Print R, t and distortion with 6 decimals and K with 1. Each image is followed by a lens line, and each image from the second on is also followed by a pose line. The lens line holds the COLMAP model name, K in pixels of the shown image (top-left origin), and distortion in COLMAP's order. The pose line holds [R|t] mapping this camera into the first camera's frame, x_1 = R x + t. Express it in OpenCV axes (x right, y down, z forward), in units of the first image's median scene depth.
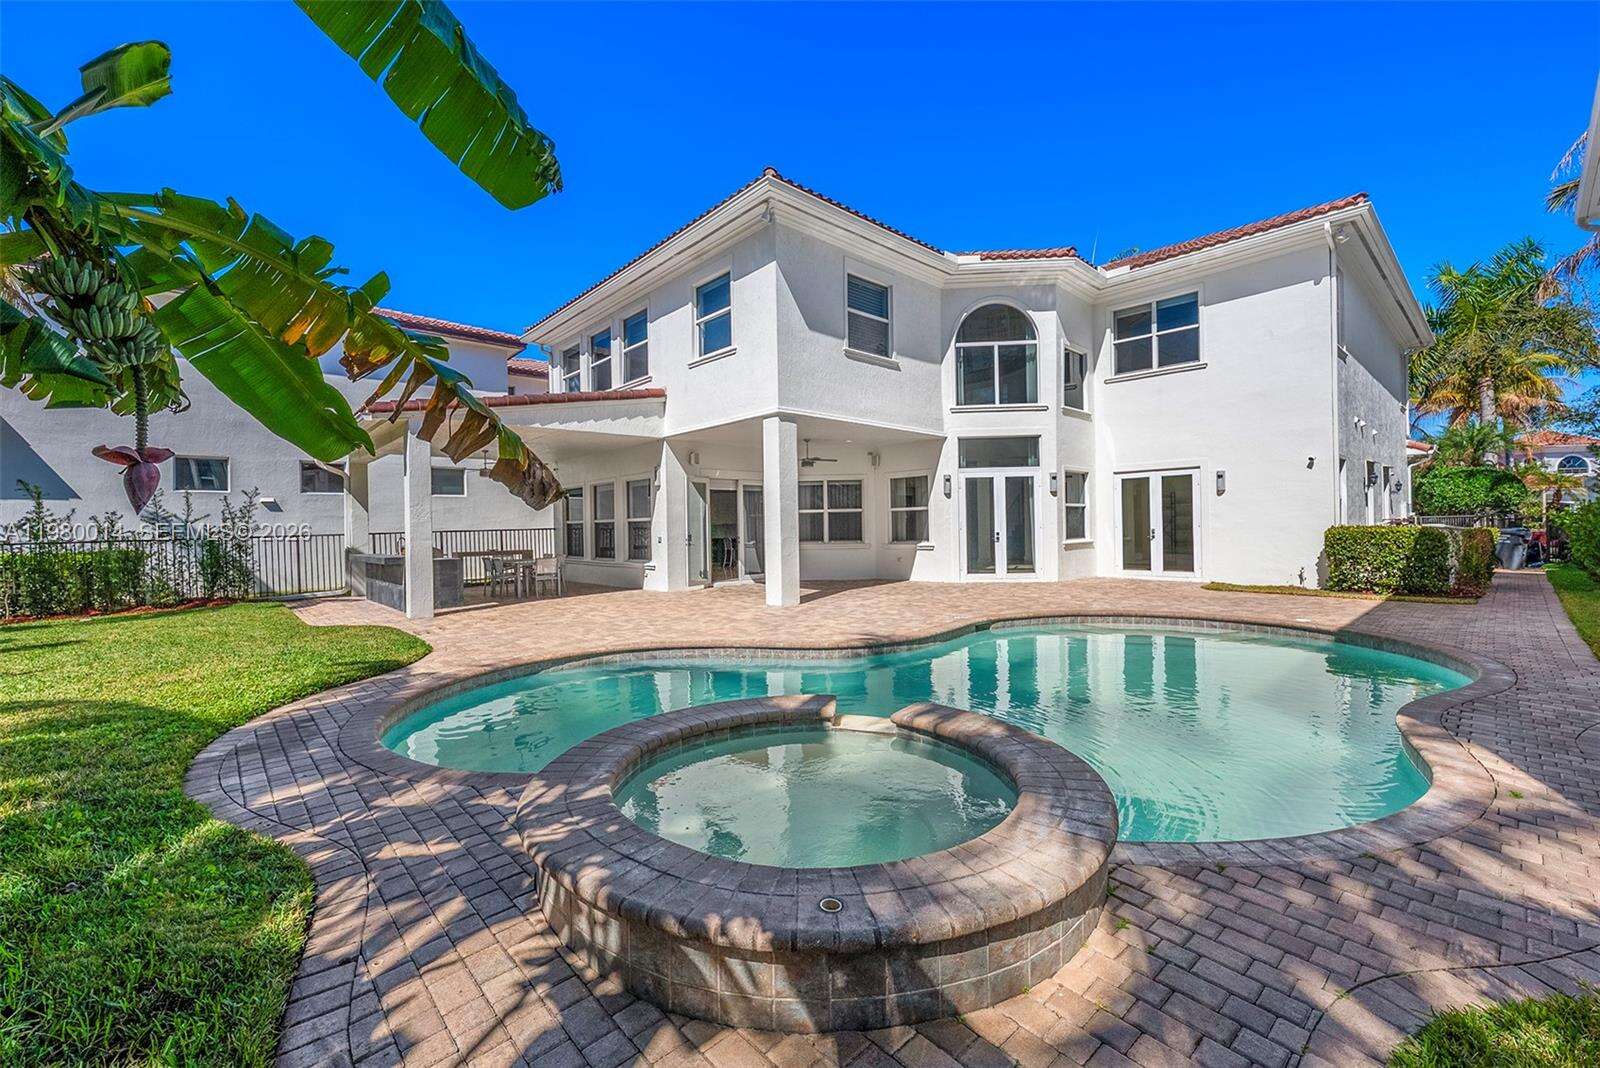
lens RADIAL K [[636.7, 0, 804.3], [0, 636.7, 536.1], [0, 0, 1]] dist [-0.000639, -0.000267]
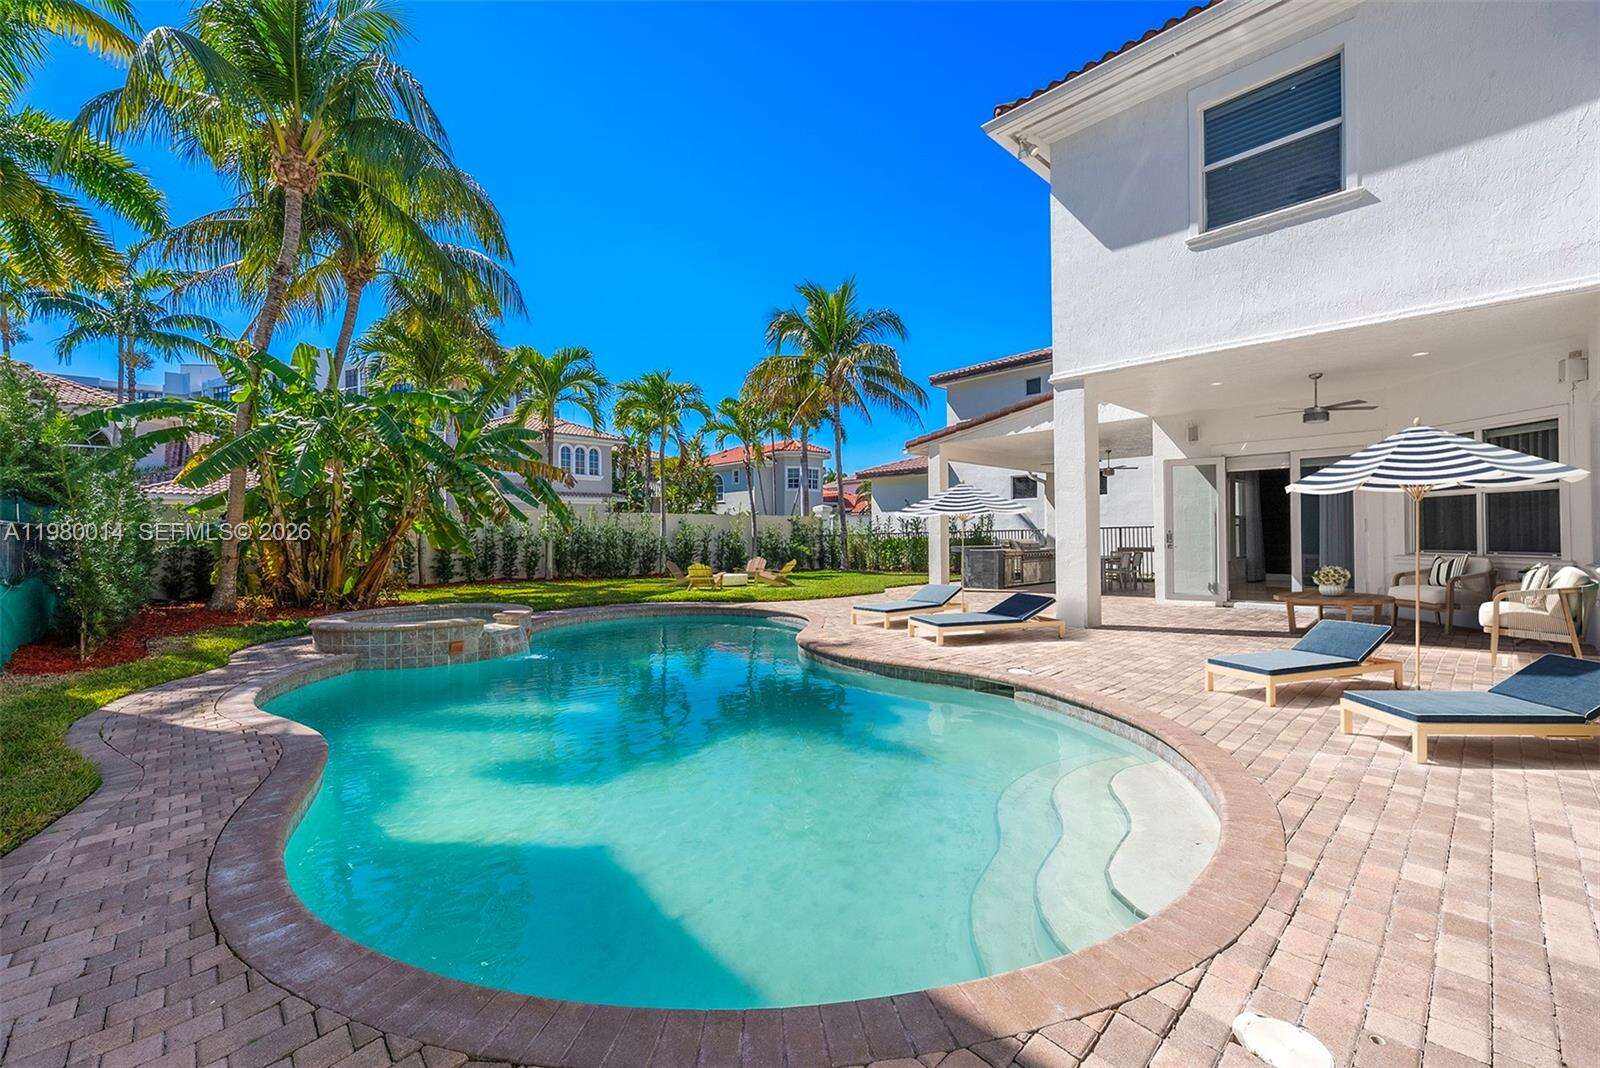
lens RADIAL K [[636.7, 0, 804.0], [0, 636.7, 527.6], [0, 0, 1]] dist [-0.000639, -0.000267]
pose [[0.031916, 0.003878, -0.999483, 0.624792], [-0.009809, 0.999946, 0.003566, -0.009134], [0.999442, 0.009690, 0.031953, 0.554919]]
